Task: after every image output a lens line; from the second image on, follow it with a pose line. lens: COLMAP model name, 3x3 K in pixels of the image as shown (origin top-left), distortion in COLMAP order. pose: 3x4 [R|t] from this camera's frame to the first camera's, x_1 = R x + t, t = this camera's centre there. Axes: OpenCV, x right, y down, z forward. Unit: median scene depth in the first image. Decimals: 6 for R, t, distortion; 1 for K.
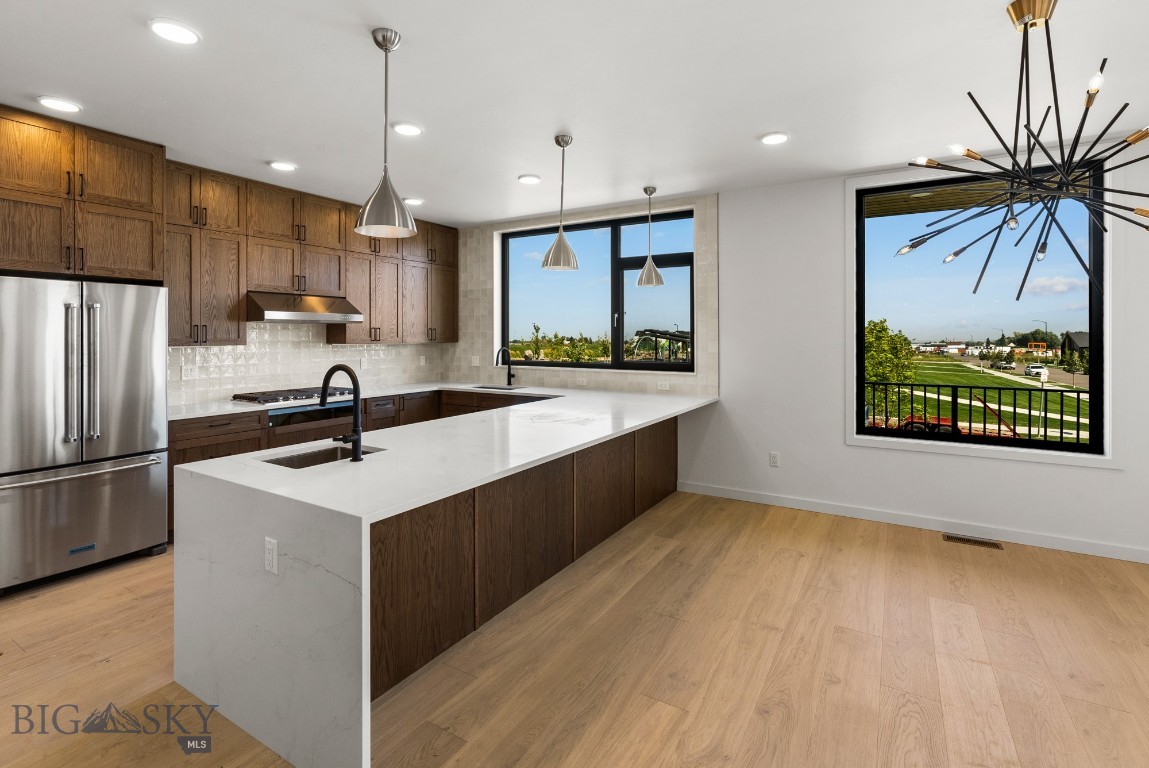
lens RADIAL K [[537.4, 0, 578.0], [0, 537.4, 337.0], [0, 0, 1]] dist [-0.009152, 0.003927]
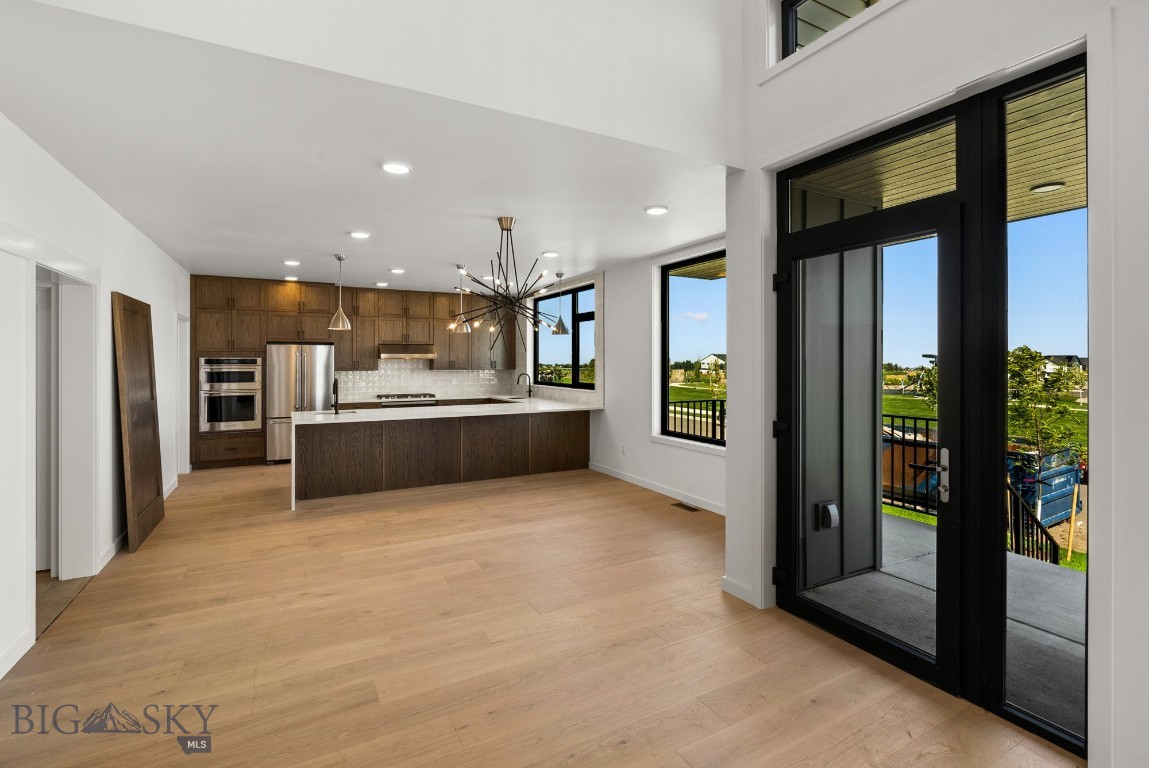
lens RADIAL K [[537.4, 0, 577.7], [0, 537.4, 358.5], [0, 0, 1]] dist [-0.009152, 0.003927]
pose [[0.859859, -0.004375, -0.510514, 1.209738], [0.000646, 0.999972, -0.007481, -0.016038], [0.510532, 0.006103, 0.859837, -0.414169]]
